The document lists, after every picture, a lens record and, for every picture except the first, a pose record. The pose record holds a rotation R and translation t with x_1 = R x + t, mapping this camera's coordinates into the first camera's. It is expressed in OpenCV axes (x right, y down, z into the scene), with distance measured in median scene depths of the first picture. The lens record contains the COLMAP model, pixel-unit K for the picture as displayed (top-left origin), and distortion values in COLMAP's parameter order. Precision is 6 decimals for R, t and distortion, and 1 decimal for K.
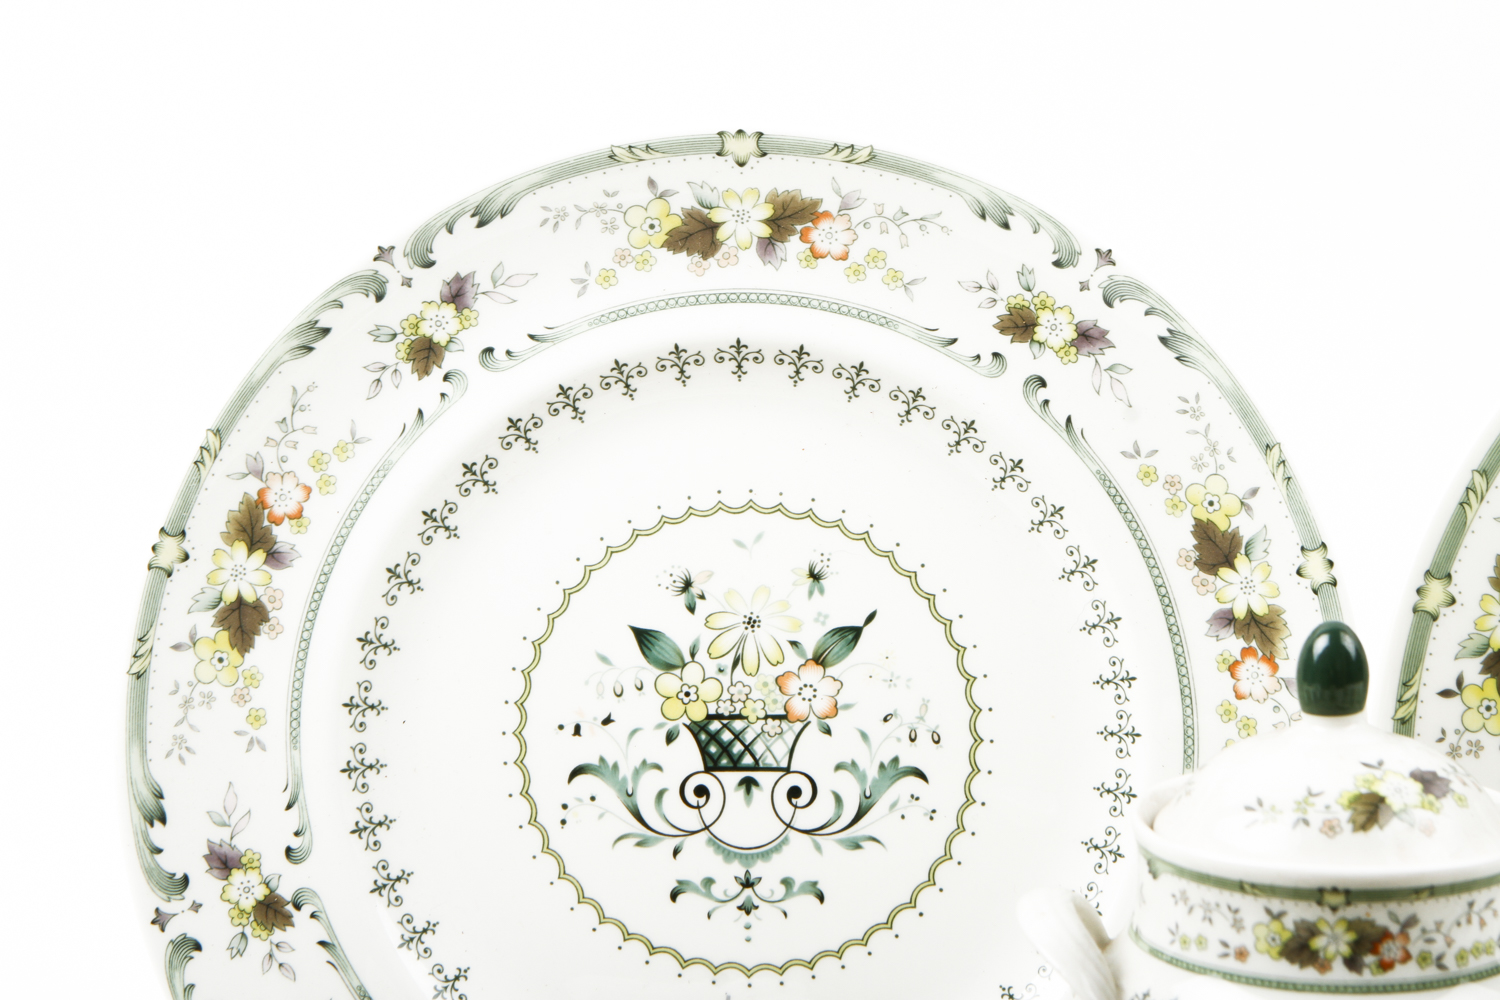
lens RADIAL K [[3515.8, 0, 772.2], [0, 3515.8, 480.4], [0, 0, 1]] dist [0.052401, 0.000000]
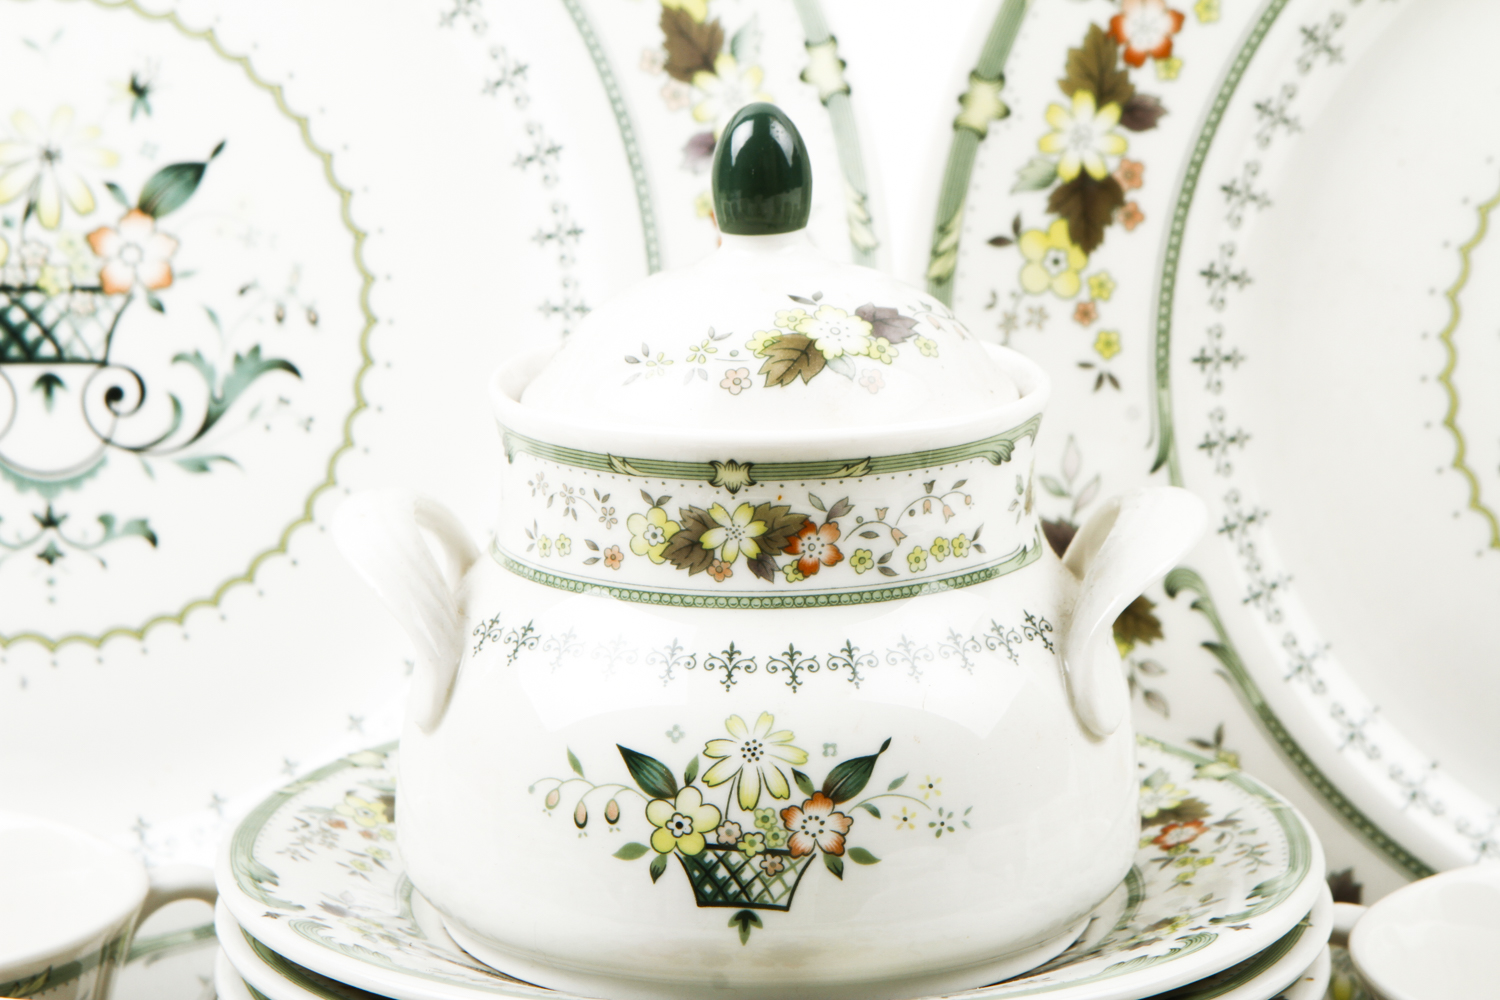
lens RADIAL K [[4765.1, 0, 762.2], [0, 4765.1, 487.9], [0, 0, 1]] dist [0.338059, 0.000000]
pose [[0.999758, -0.005205, 0.021370, 0.119128], [0.004040, 0.998522, 0.054206, 0.056327], [-0.021621, -0.054106, 0.998301, 0.022960]]
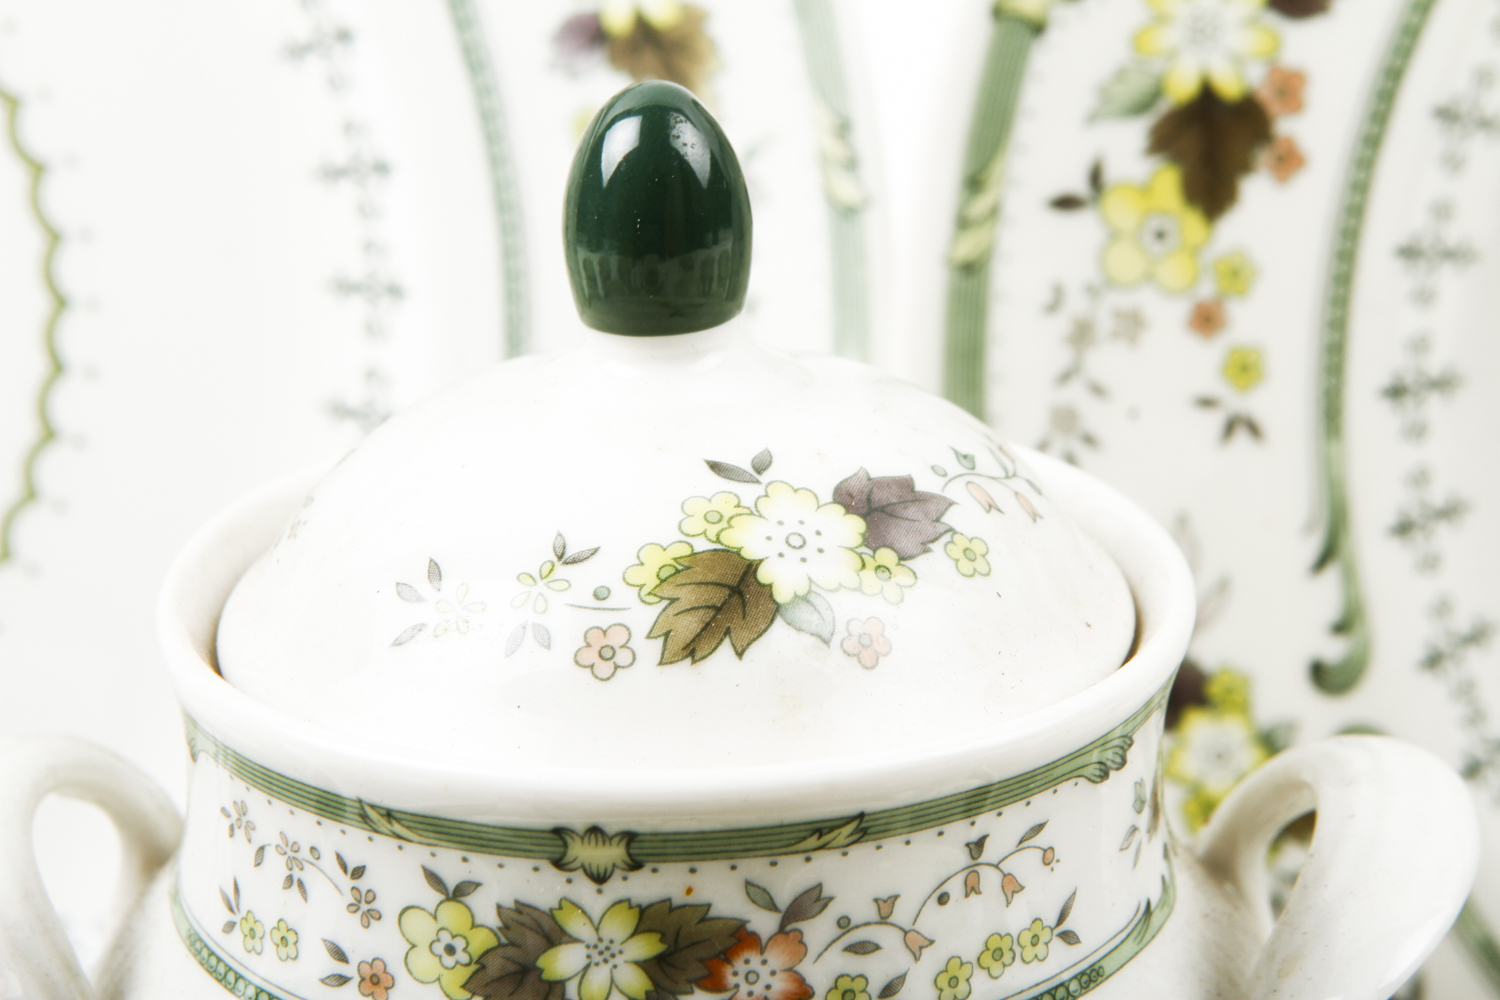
lens RADIAL K [[4148.9, 0, 759.3], [0, 4148.9, 488.1], [0, 0, 1]] dist [0.188828, 0.000000]
pose [[0.999629, -0.013935, 0.023384, 0.137333], [0.009528, 0.983811, 0.178957, 0.002285], [-0.025499, -0.178667, 0.983579, 0.473937]]
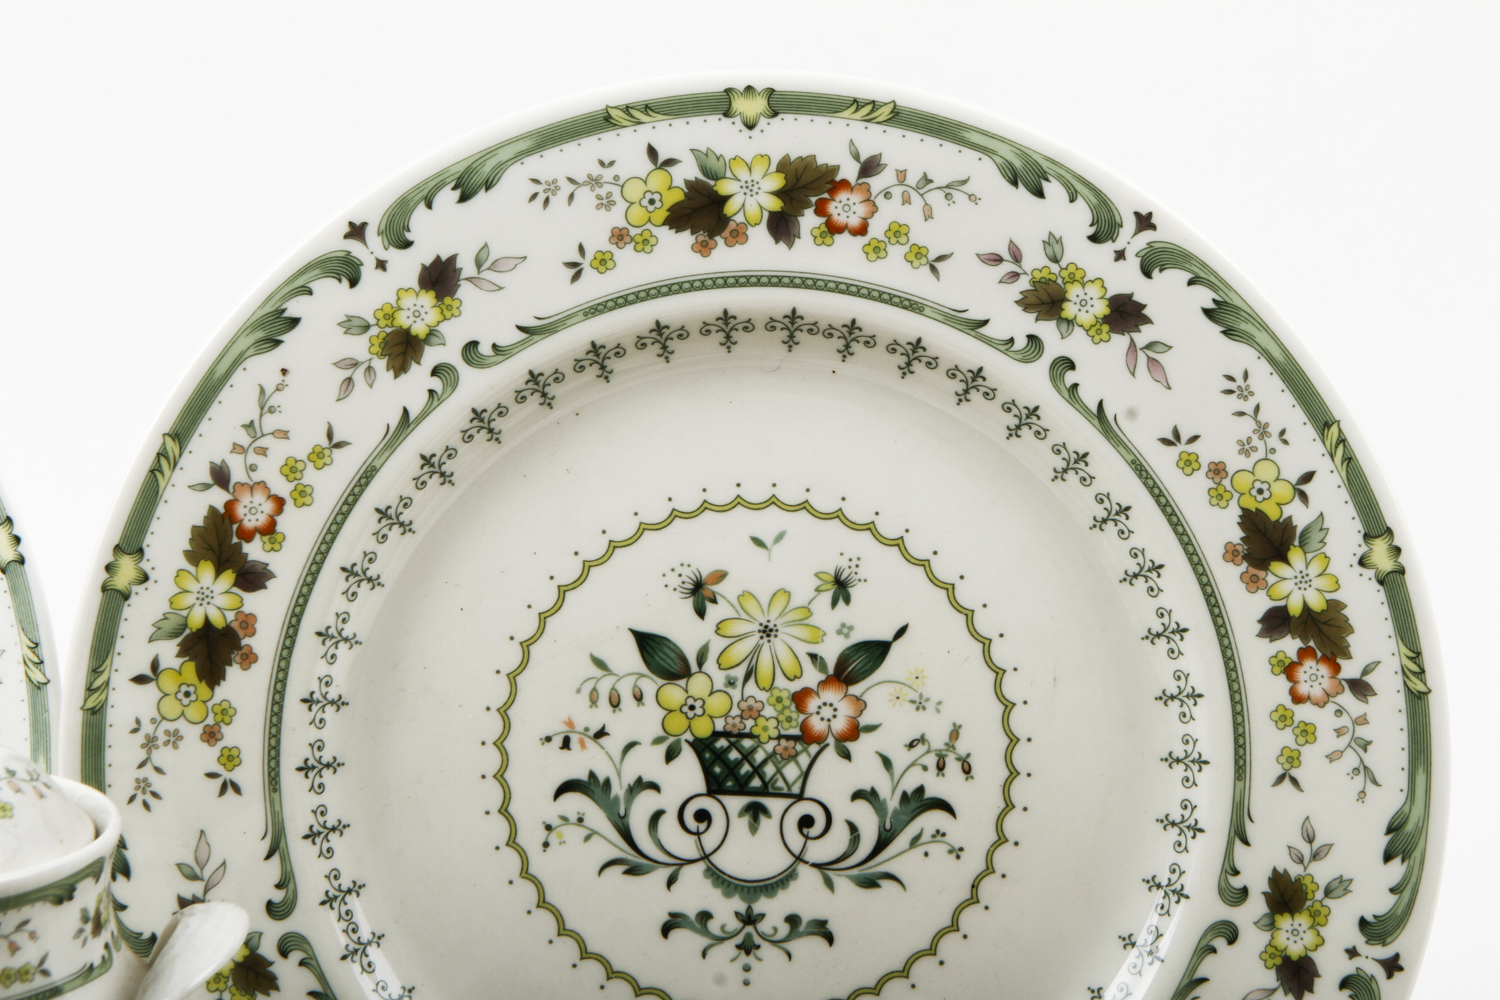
lens RADIAL K [[3515.8, 0, 769.4], [0, 3515.8, 467.2], [0, 0, 1]] dist [0.052401, 0.000000]
pose [[0.993092, -0.020874, 0.115466, 0.243047], [0.019050, 0.999676, 0.016877, -0.006499], [-0.115781, -0.014560, 0.993168, 0.075834]]
